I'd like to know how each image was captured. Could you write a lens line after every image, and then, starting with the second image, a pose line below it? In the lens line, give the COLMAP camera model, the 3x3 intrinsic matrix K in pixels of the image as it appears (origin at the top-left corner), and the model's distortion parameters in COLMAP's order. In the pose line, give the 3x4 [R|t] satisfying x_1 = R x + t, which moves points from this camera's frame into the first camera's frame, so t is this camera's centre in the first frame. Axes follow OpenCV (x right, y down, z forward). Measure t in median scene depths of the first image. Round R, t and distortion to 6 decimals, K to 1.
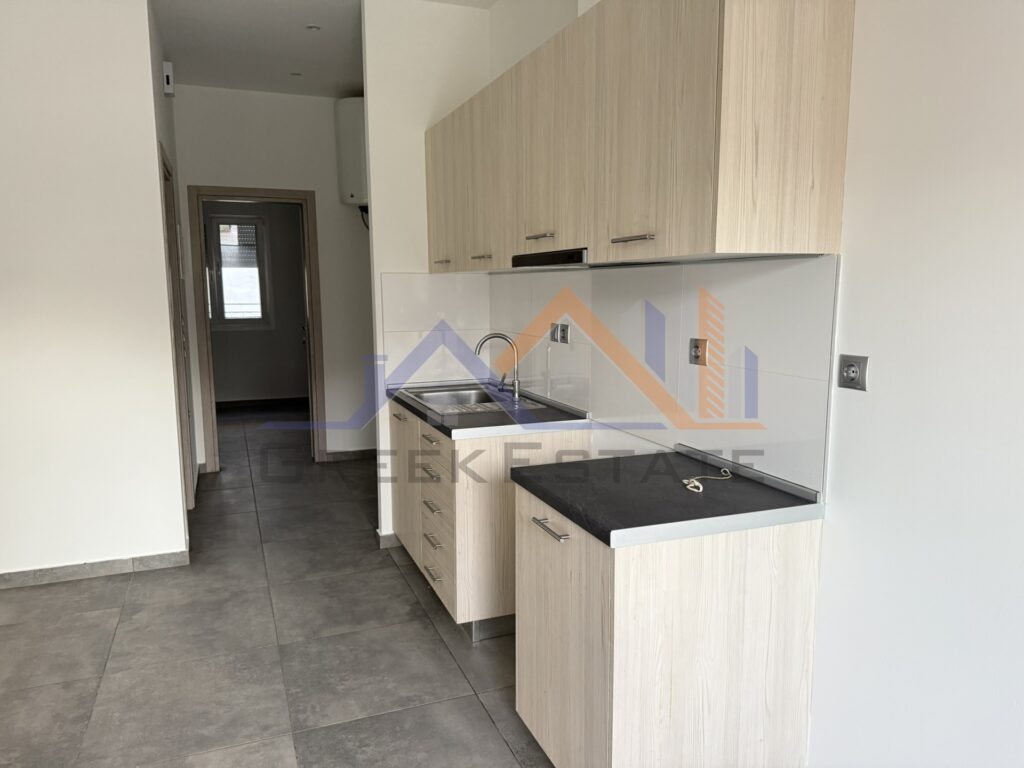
lens RADIAL K [[729.5, 0, 510.9], [0, 729.5, 389.3], [0, 0, 1]] dist [0.003032, -0.003802]
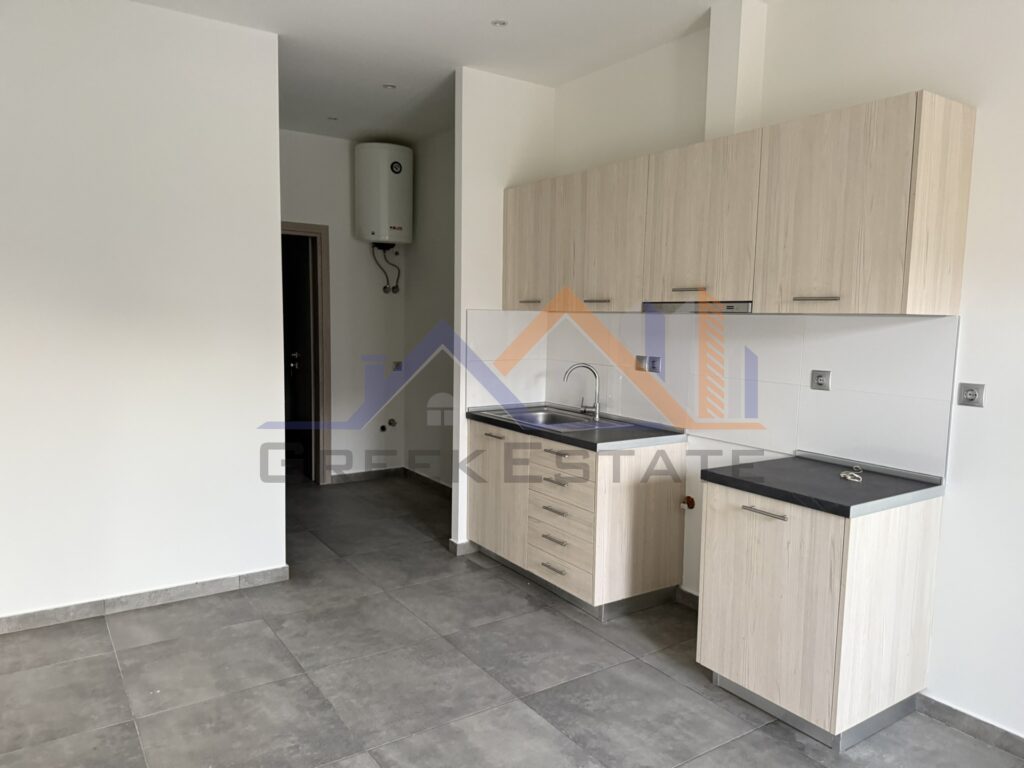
lens RADIAL K [[722.0, 0, 510.3], [0, 722.0, 398.1], [0, 0, 1]] dist [0.043679, -0.094850]
pose [[0.975492, -0.006184, 0.219946, -0.430577], [0.010917, 0.999734, -0.020312, 0.001699], [-0.219762, 0.022215, 0.975300, -0.127938]]
